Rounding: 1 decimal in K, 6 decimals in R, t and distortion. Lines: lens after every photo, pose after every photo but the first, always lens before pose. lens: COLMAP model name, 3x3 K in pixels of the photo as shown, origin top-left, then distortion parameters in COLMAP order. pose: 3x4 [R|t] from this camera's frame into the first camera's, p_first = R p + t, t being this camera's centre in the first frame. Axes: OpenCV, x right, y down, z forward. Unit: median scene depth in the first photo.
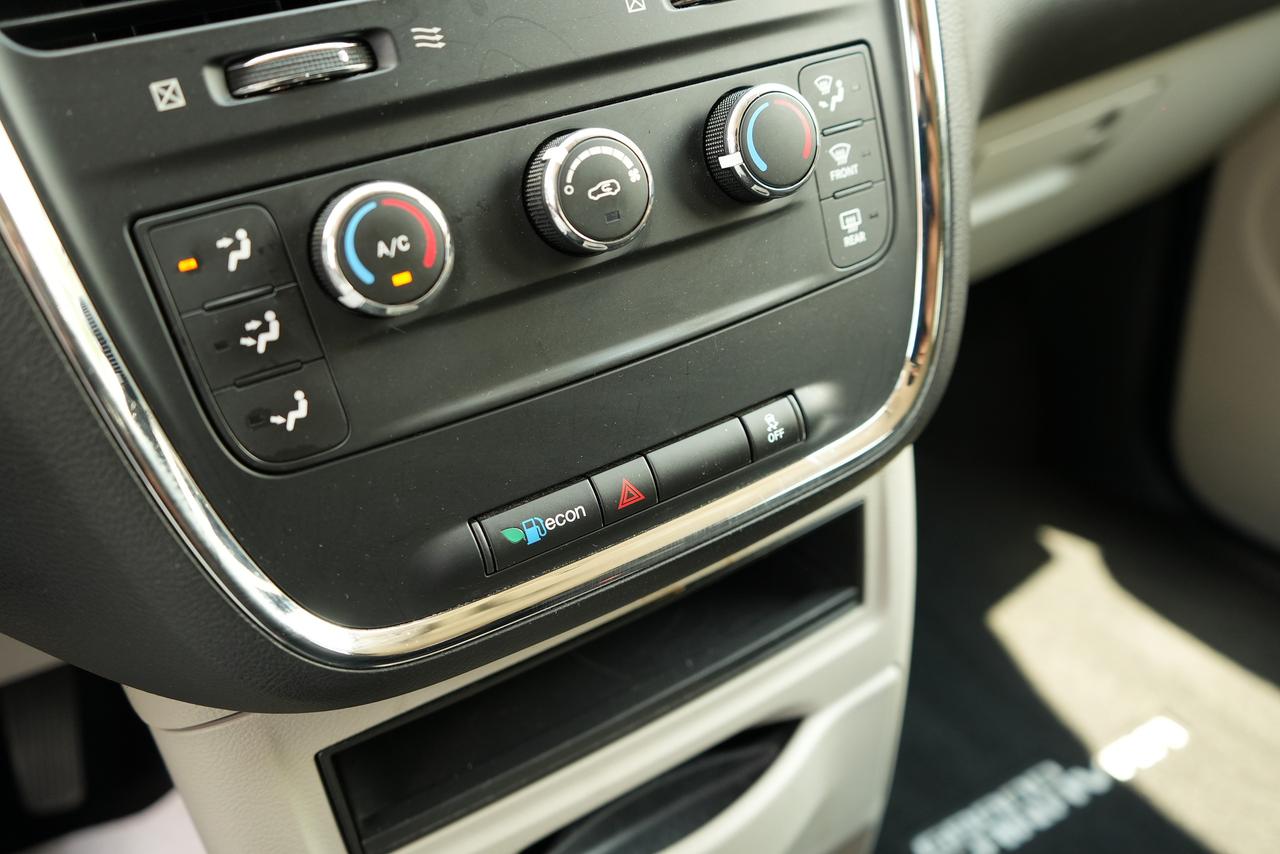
lens RADIAL K [[1049.8, 0, 635.4], [0, 1049.8, 425.8], [0, 0, 1]] dist [-0.006689, 0.013642]
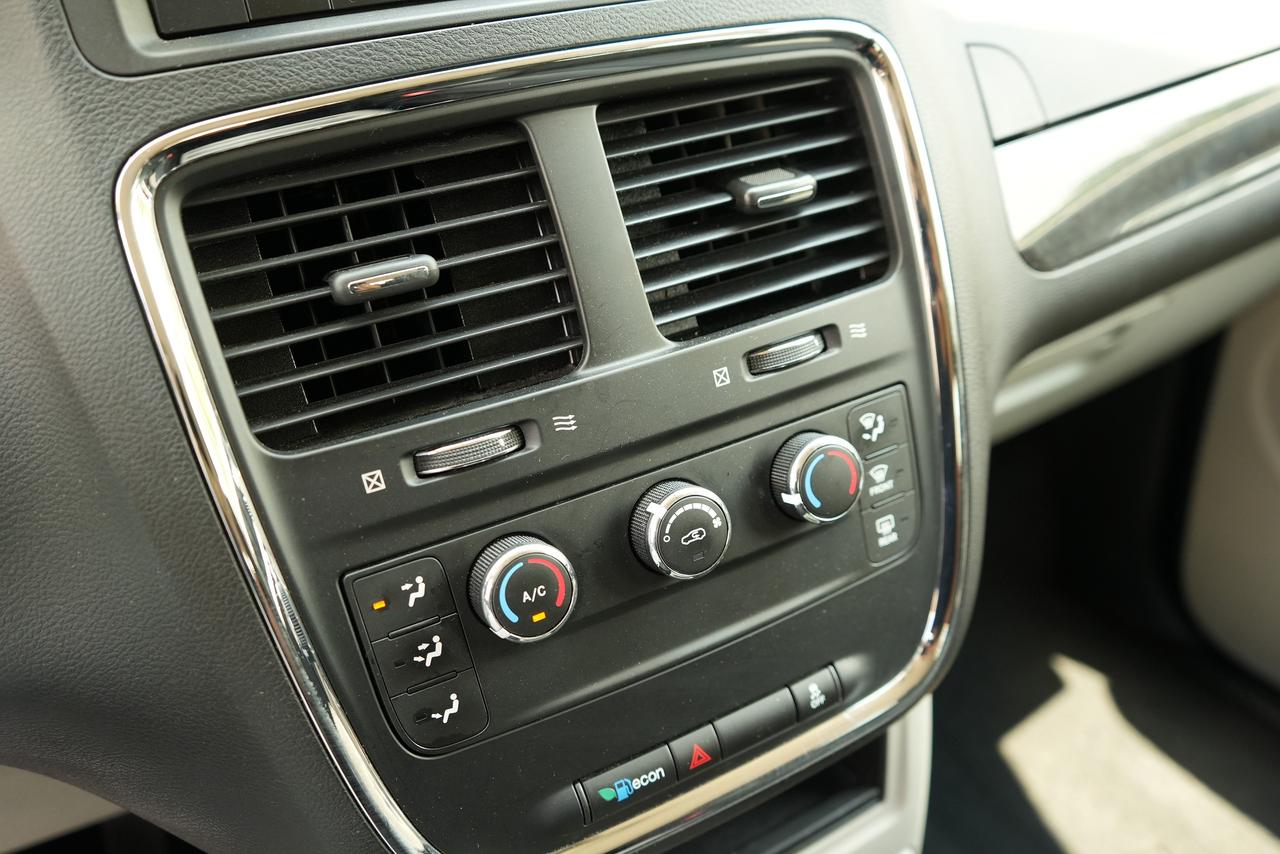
lens RADIAL K [[1049.8, 0, 637.5], [0, 1049.8, 429.0], [0, 0, 1]] dist [-0.006689, 0.013642]
pose [[0.998889, 0.041701, -0.021936, -0.072611], [-0.042360, 0.998638, -0.030472, -0.302714], [0.020636, 0.031368, 0.999295, -0.275789]]
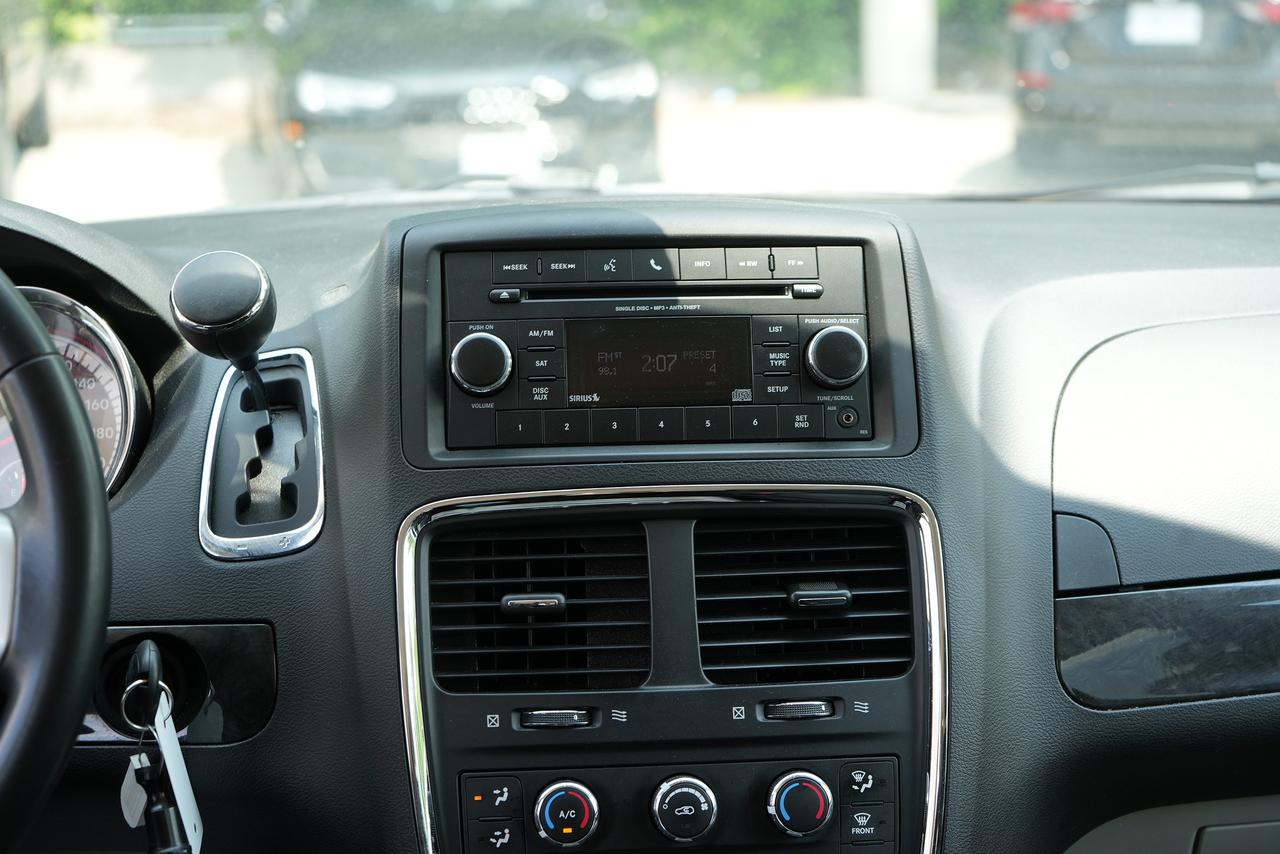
lens RADIAL K [[1979.8, 0, 632.8], [0, 1979.8, 429.4], [0, 0, 1]] dist [-0.014213, 0.000000]
pose [[0.889025, 0.178106, -0.421797, 1.223734], [-0.292244, 0.929908, -0.223306, -0.038918], [0.352460, 0.321792, 0.878762, -2.301909]]
